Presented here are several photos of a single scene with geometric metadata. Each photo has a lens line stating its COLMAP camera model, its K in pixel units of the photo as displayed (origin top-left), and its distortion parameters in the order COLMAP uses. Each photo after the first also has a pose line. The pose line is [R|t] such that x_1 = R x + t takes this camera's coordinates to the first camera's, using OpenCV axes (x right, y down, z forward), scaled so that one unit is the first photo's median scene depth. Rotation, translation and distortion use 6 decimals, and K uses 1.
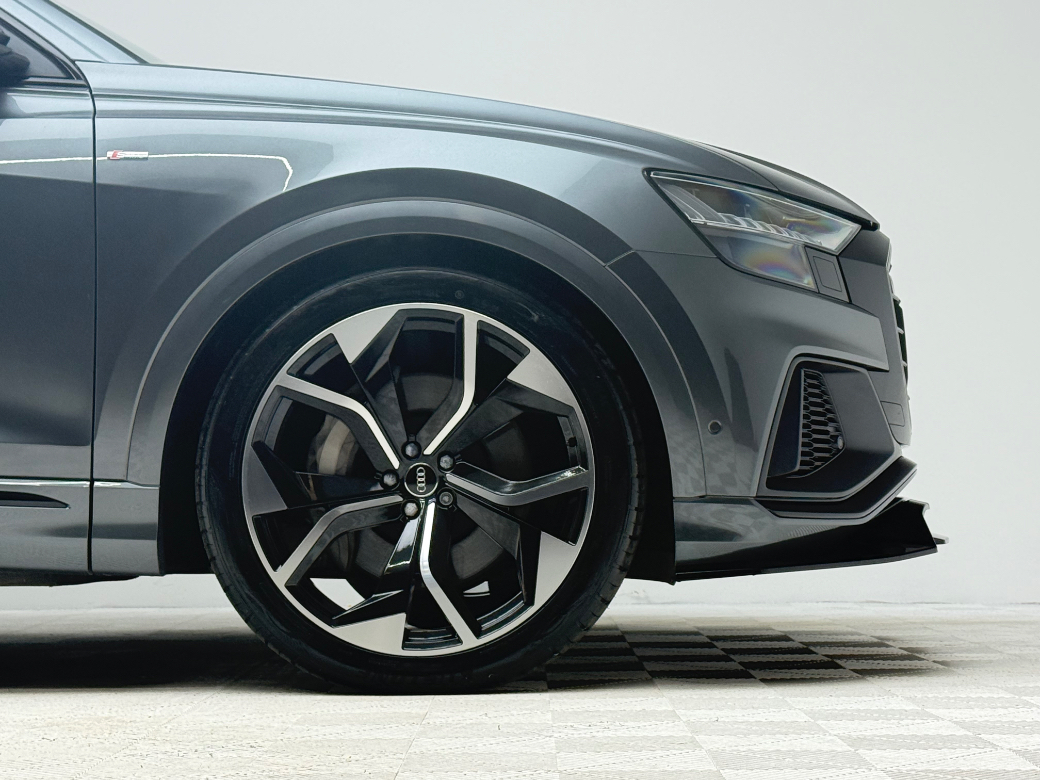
lens RADIAL K [[2196.0, 0, 525.5], [0, 2196.0, 395.6], [0, 0, 1]] dist [0.148757, 0.000000]
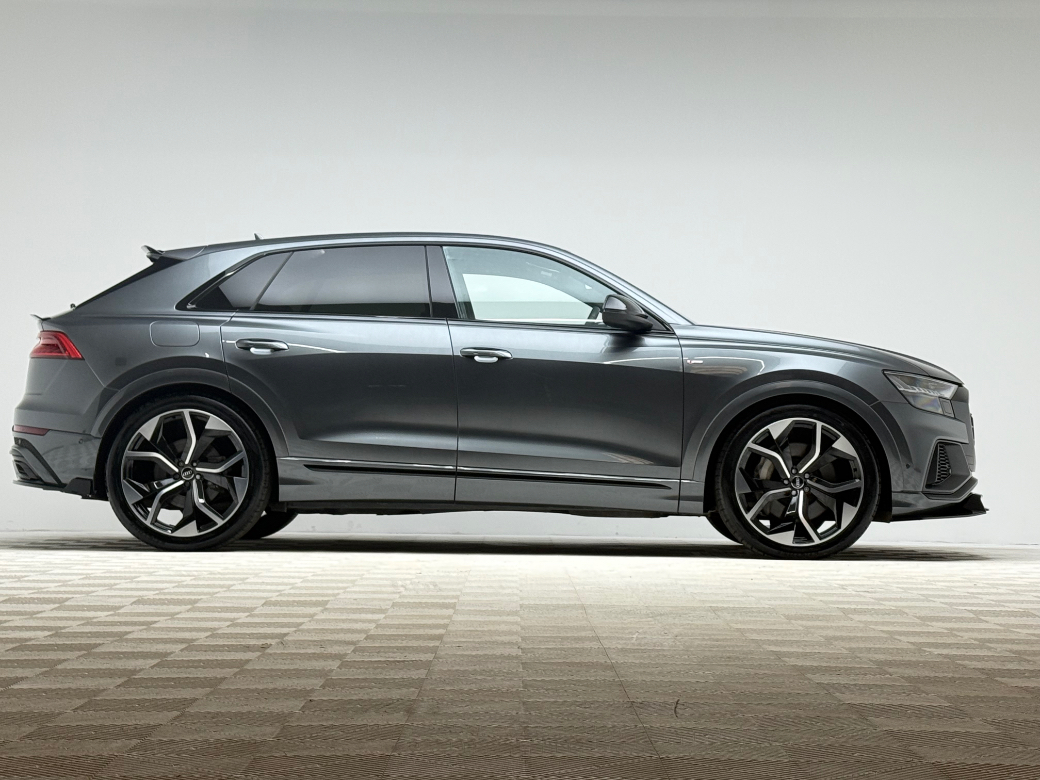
lens RADIAL K [[2196.0, 0, 518.8], [0, 2196.0, 382.7], [0, 0, 1]] dist [0.148757, 0.000000]
pose [[0.999760, 0.021307, 0.005048, -0.407697], [-0.021340, 0.999750, 0.006650, -0.095426], [-0.004905, -0.006756, 0.999965, -1.719327]]
